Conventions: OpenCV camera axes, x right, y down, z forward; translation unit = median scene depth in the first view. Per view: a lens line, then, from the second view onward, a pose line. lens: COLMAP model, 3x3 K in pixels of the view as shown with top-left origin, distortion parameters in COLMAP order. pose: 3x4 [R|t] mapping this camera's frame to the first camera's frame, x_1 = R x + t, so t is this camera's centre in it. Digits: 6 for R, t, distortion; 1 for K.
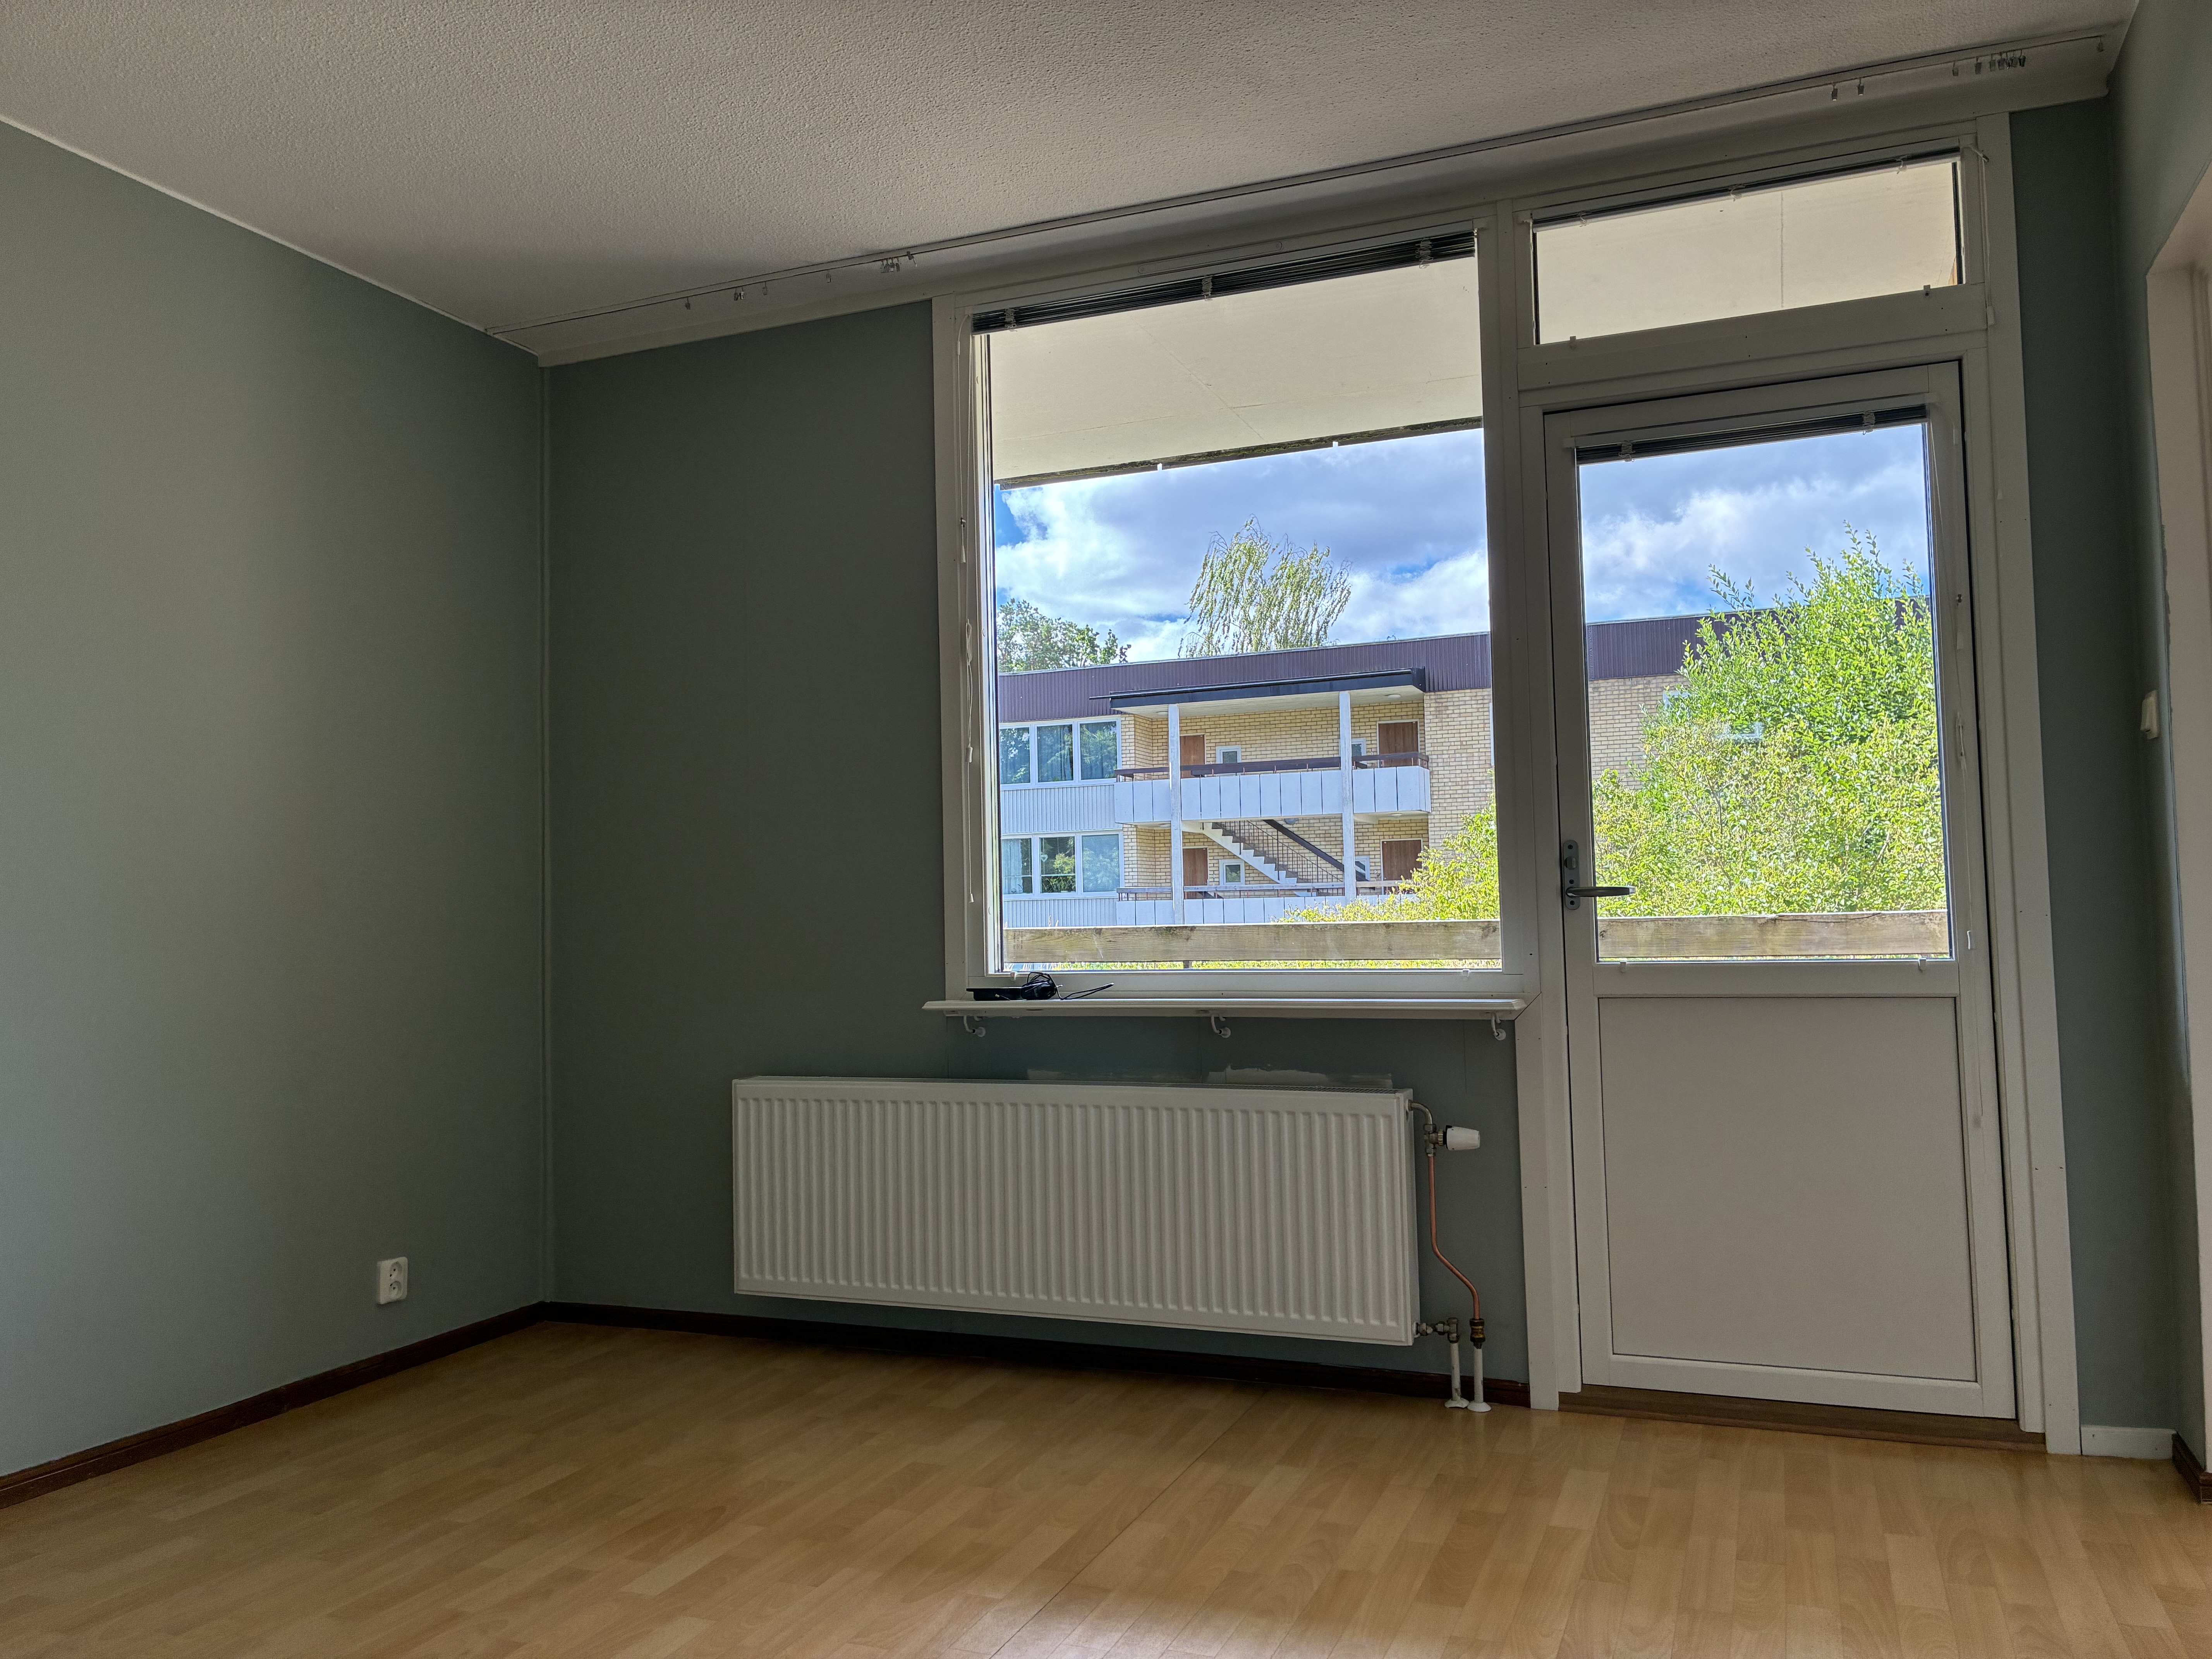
lens RADIAL K [[1680.1, 0, 1111.4], [0, 1680.1, 831.6], [0, 0, 1]] dist [0.047991, -0.007511]
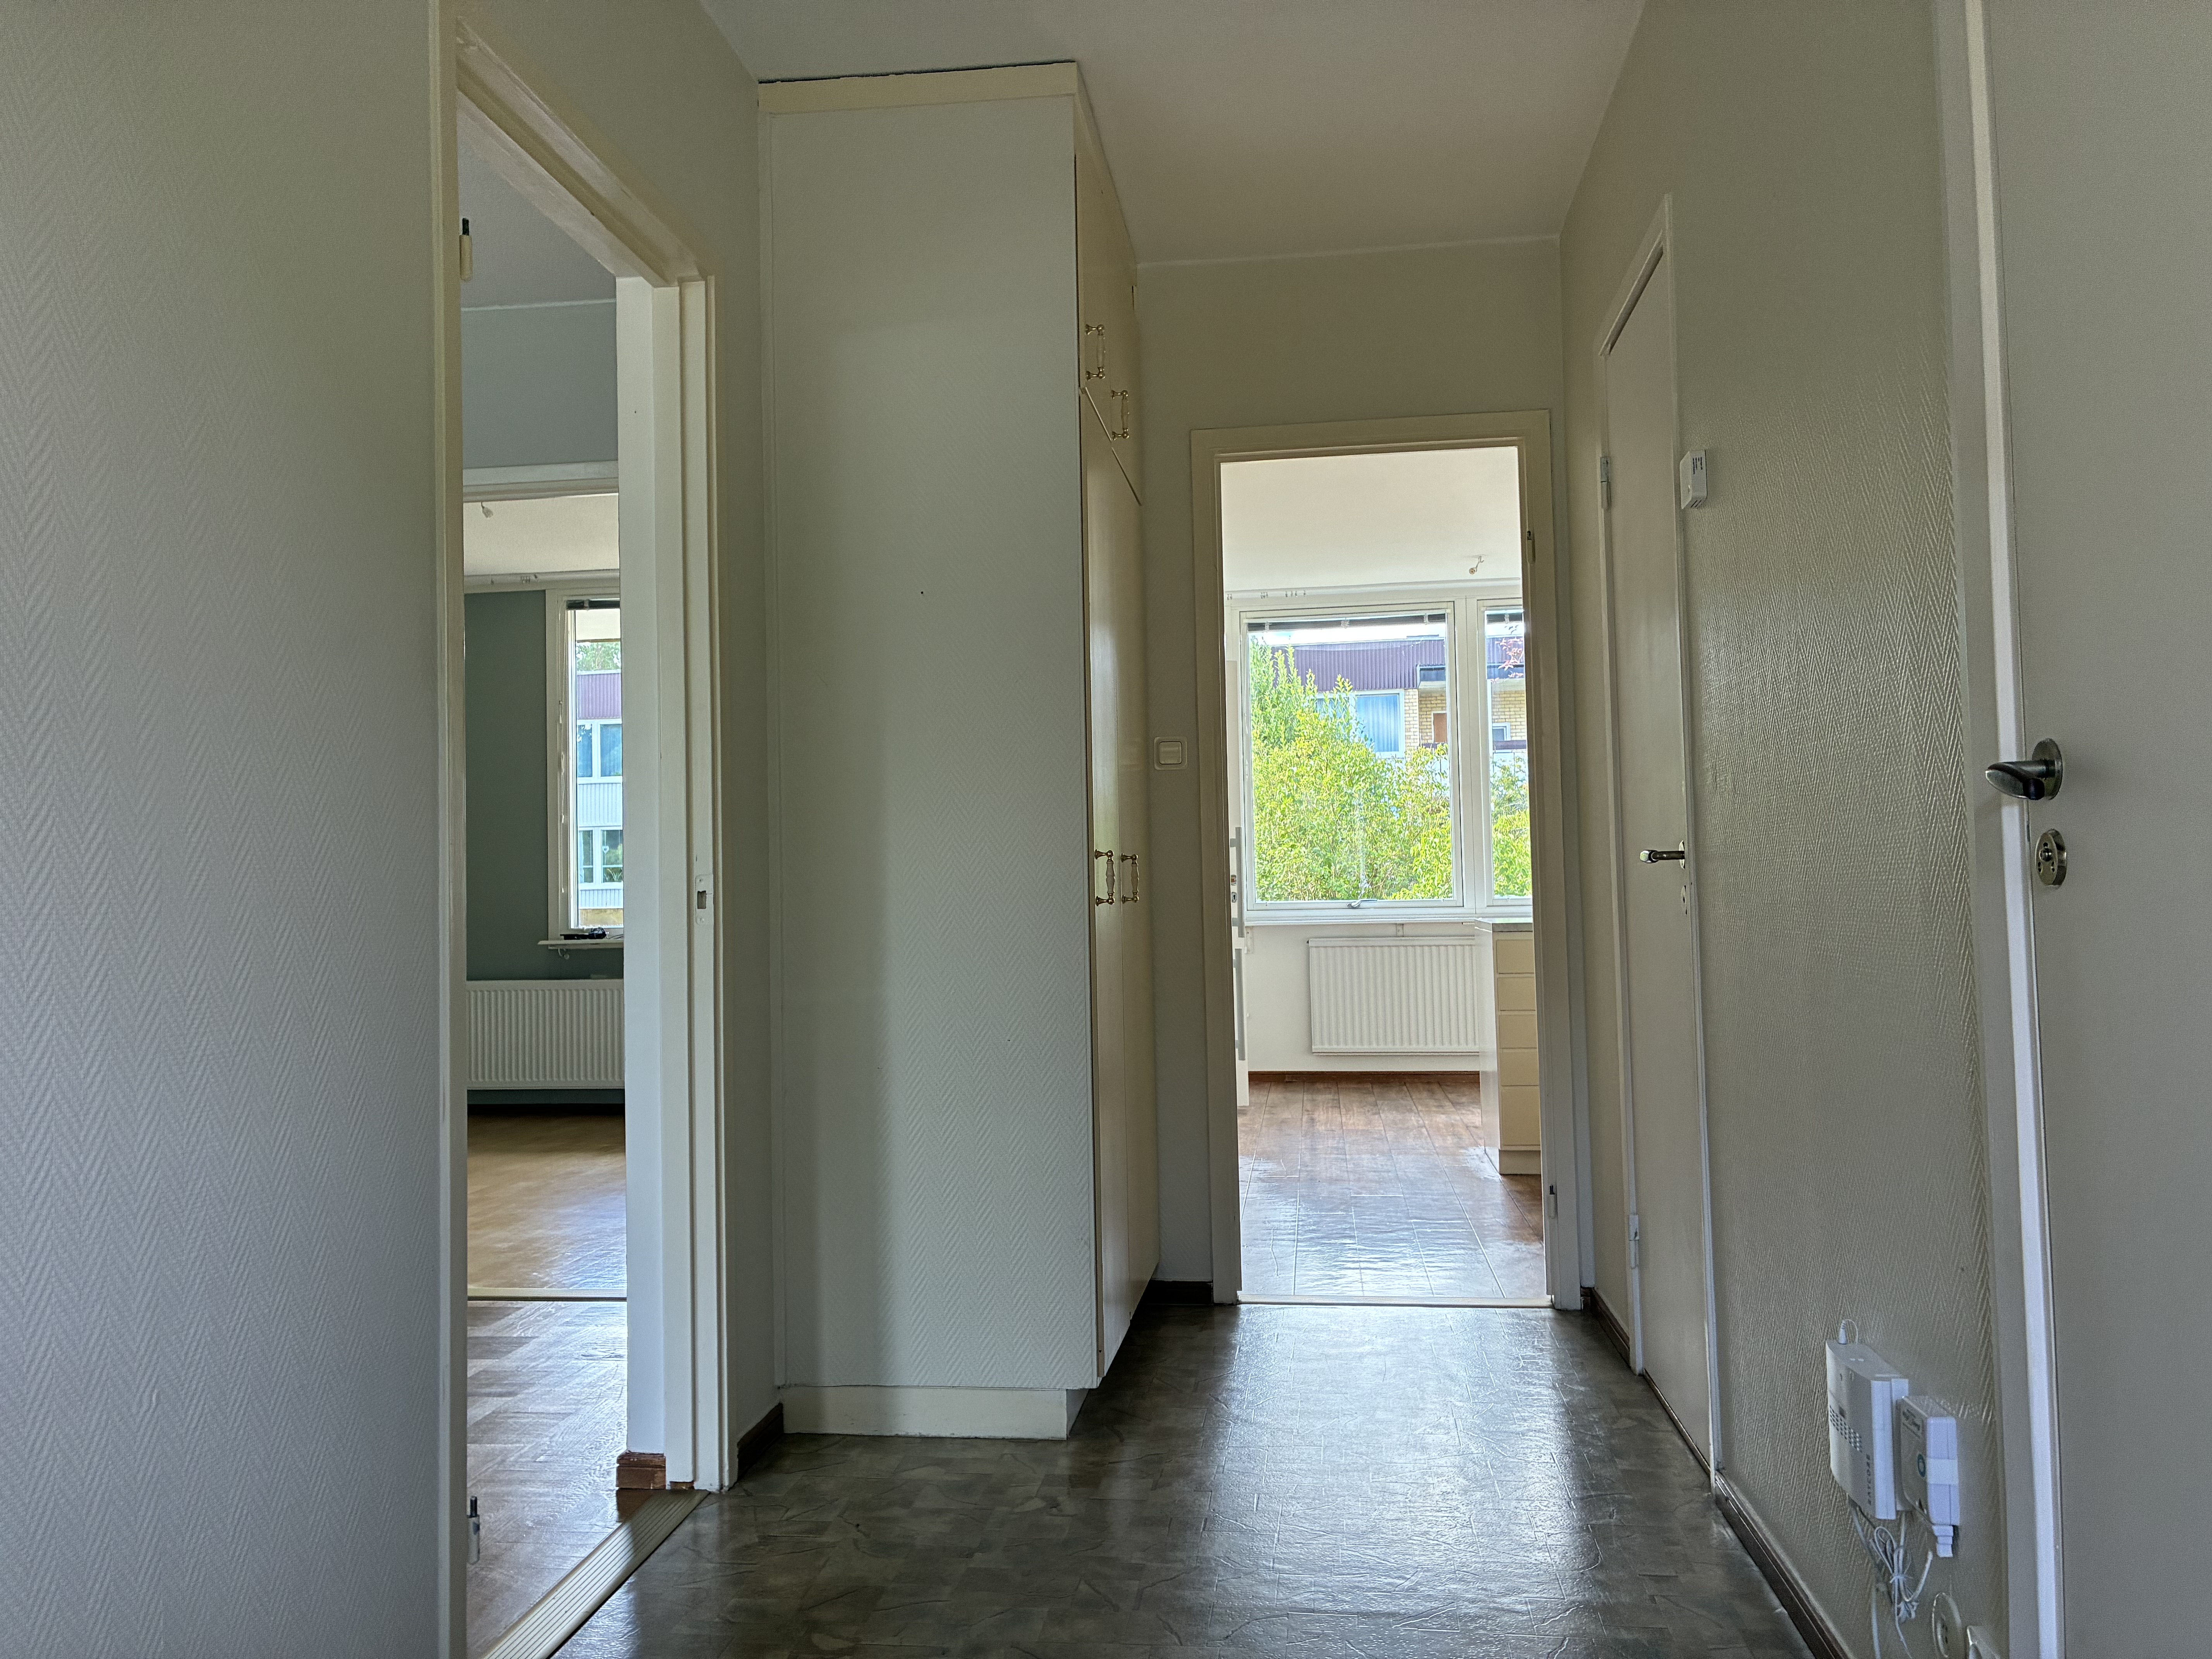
lens RADIAL K [[1680.1, 0, 1100.8], [0, 1680.1, 826.9], [0, 0, 1]] dist [0.047991, -0.007511]
pose [[0.970158, 0.013602, 0.242093, 0.053922], [-0.014498, 0.999893, 0.001919, -0.052026], [-0.242041, -0.005372, 0.970251, -1.165846]]
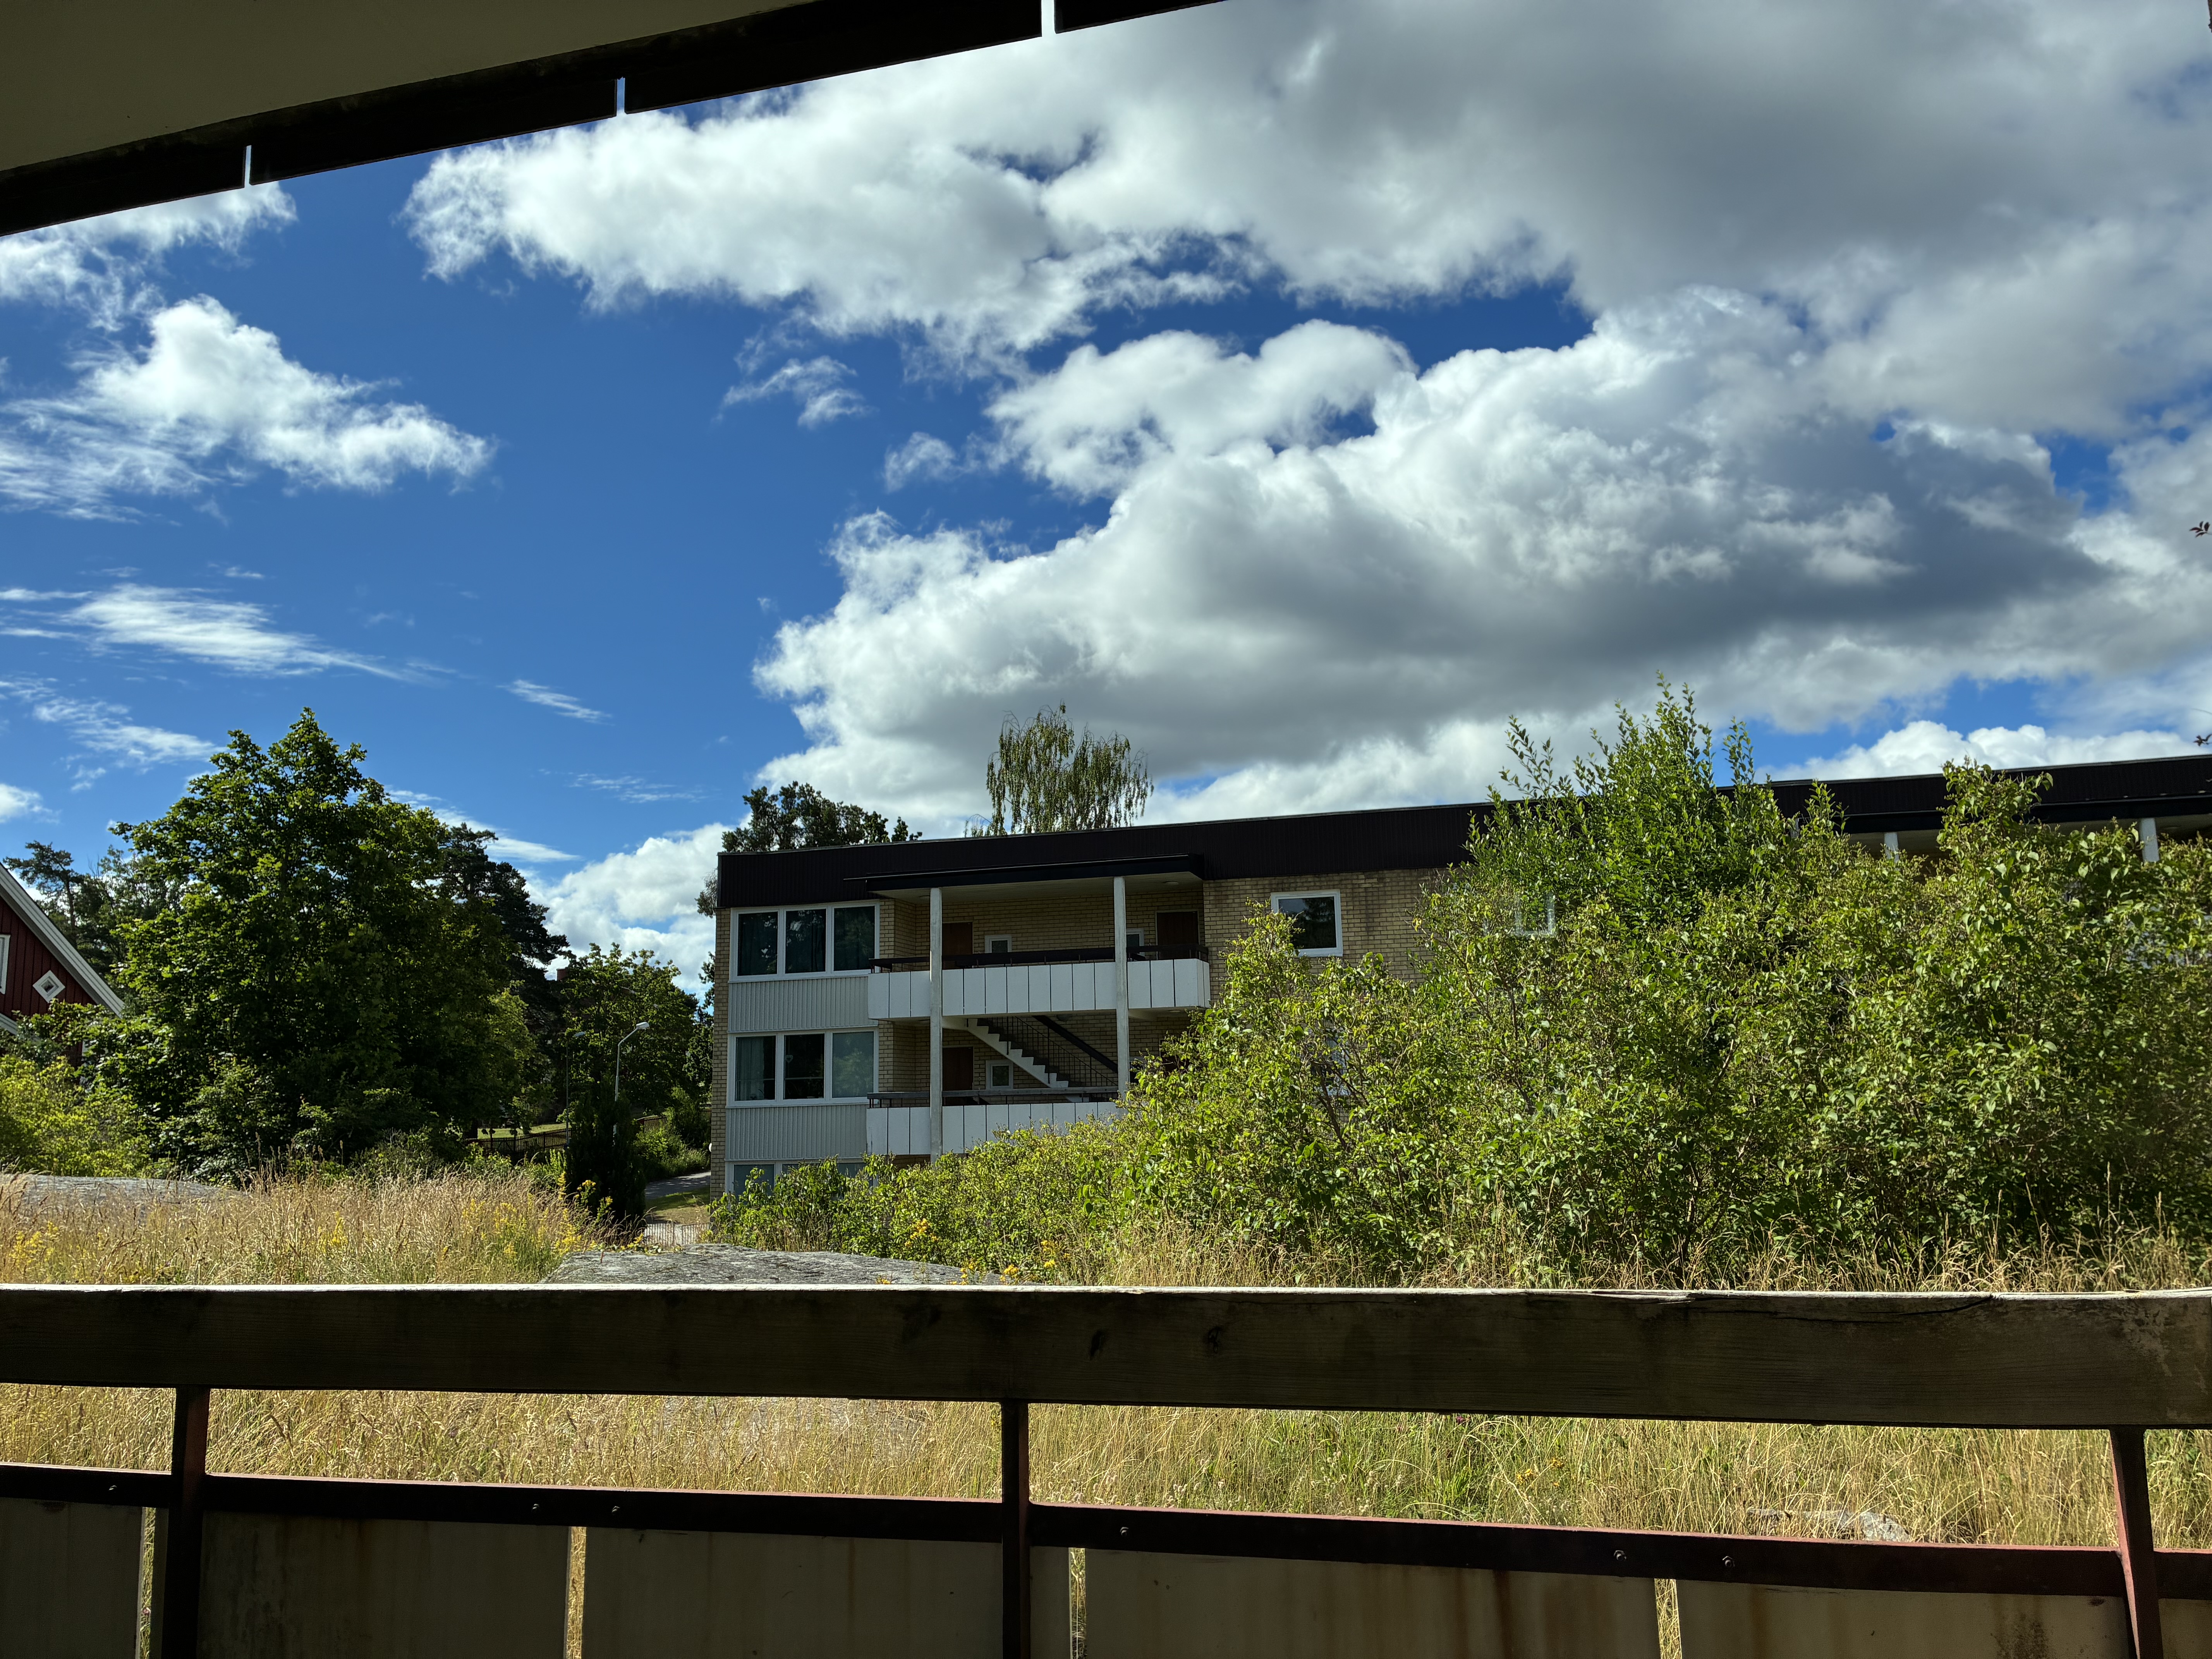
lens RADIAL K [[1680.1, 0, 1100.7], [0, 1680.1, 829.8], [0, 0, 1]] dist [0.047991, -0.007511]
pose [[0.994378, 0.021398, 0.103702, 0.030552], [-0.009053, 0.992962, -0.118084, -0.000267], [-0.105499, 0.116481, 0.987574, 0.084453]]
